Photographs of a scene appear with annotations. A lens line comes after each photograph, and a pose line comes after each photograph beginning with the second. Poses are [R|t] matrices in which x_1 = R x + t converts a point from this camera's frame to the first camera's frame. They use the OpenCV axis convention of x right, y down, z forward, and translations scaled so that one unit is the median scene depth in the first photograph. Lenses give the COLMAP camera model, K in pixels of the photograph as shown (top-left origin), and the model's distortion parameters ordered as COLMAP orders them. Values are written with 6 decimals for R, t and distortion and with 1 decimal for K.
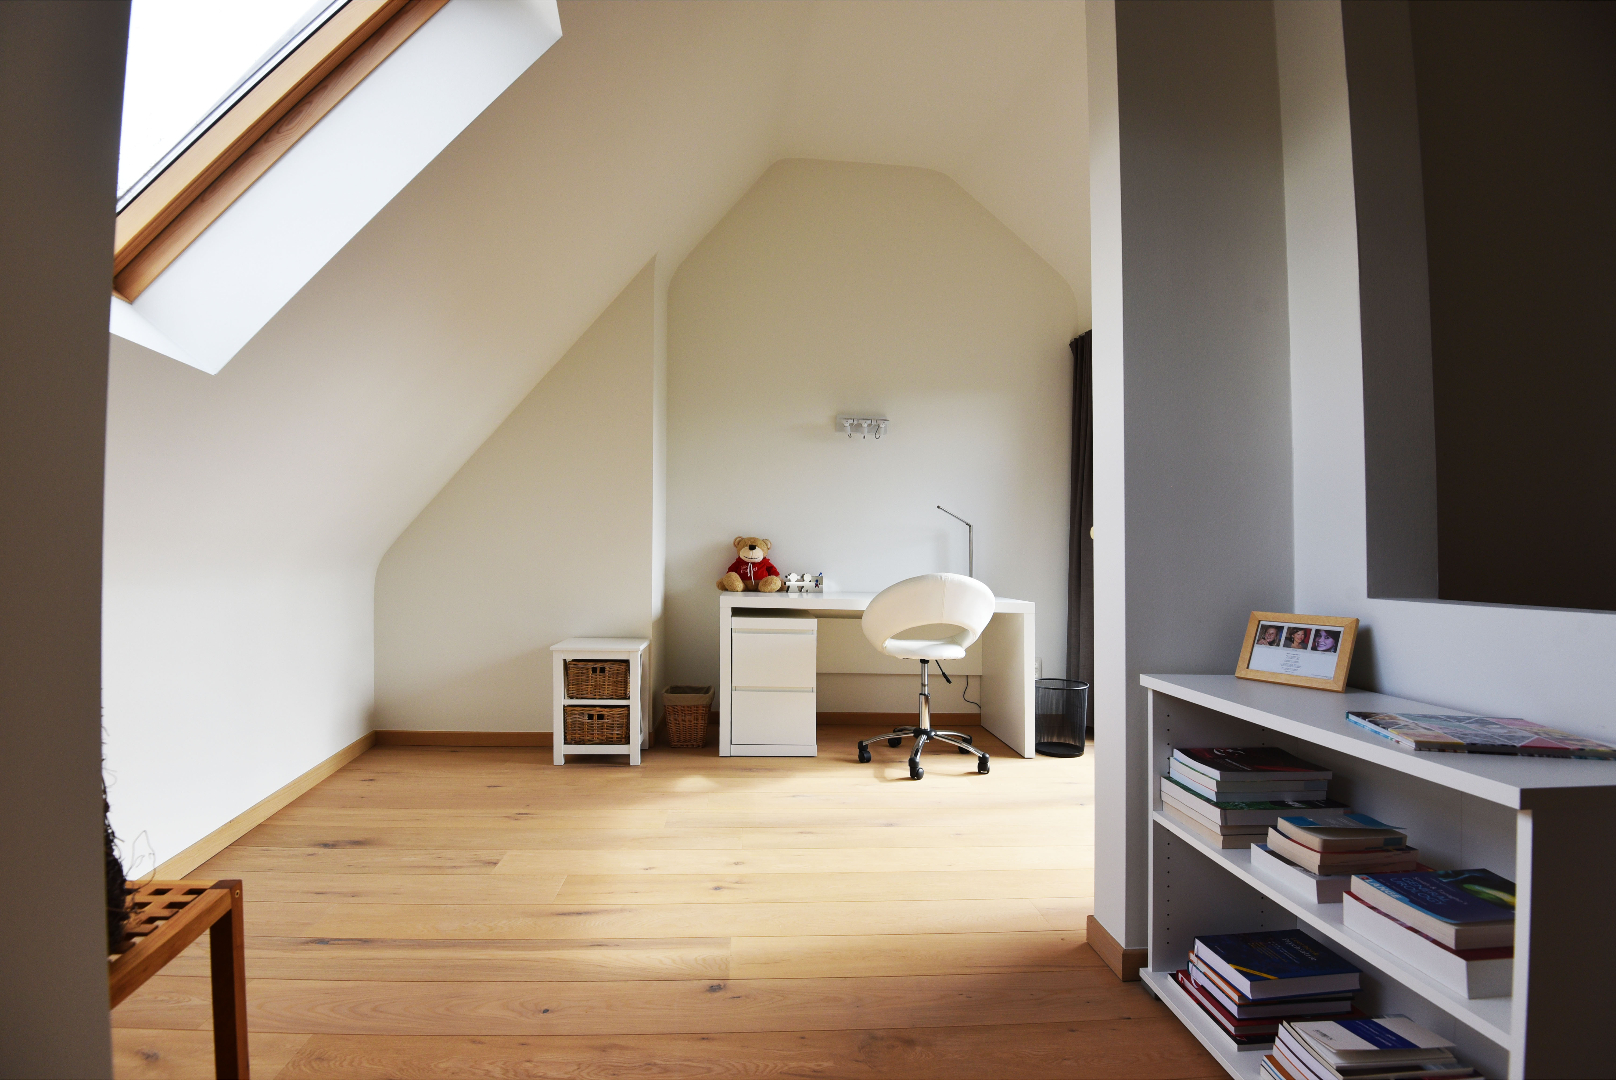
lens RADIAL K [[763.4, 0, 808.0], [0, 763.4, 540.0], [0, 0, 1]] dist [-0.001109, -0.000205]
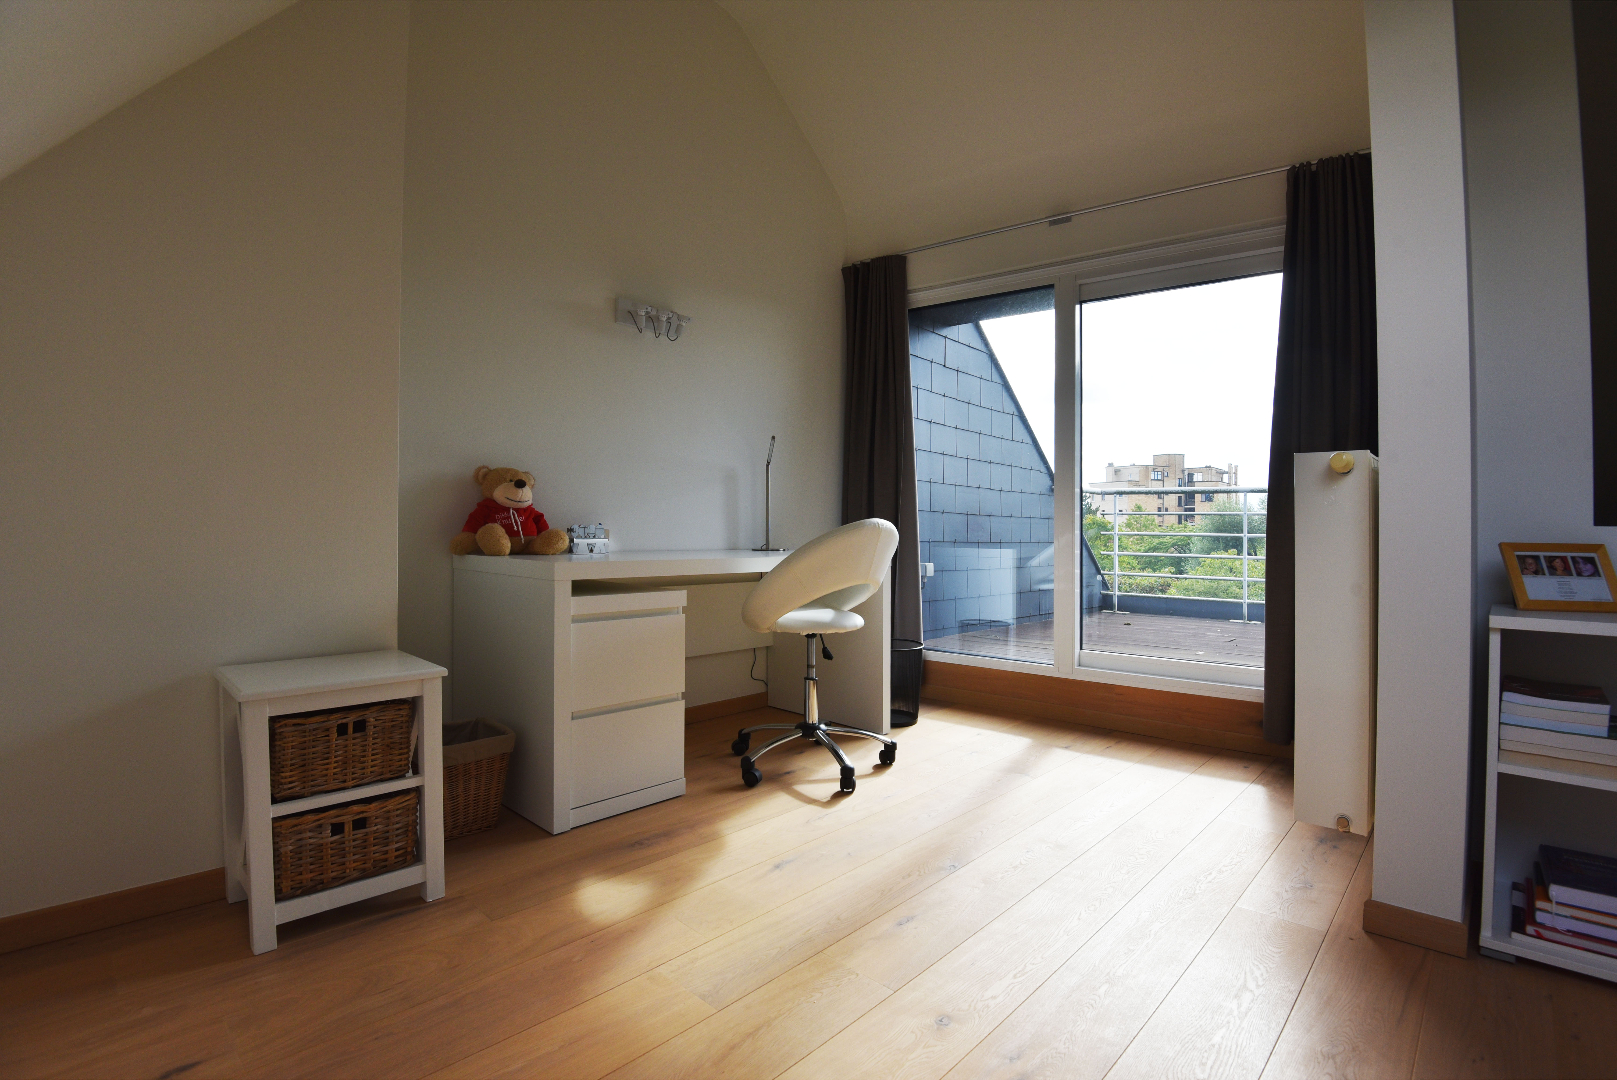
lens RADIAL K [[769.1, 0, 812.4], [0, 769.1, 504.8], [0, 0, 1]] dist [-0.002412, -0.021944]
pose [[0.735881, 0.004636, 0.677095, -0.387077], [-0.011445, 0.999919, 0.005593, 0.024824], [-0.677014, -0.011865, 0.735874, 0.453398]]
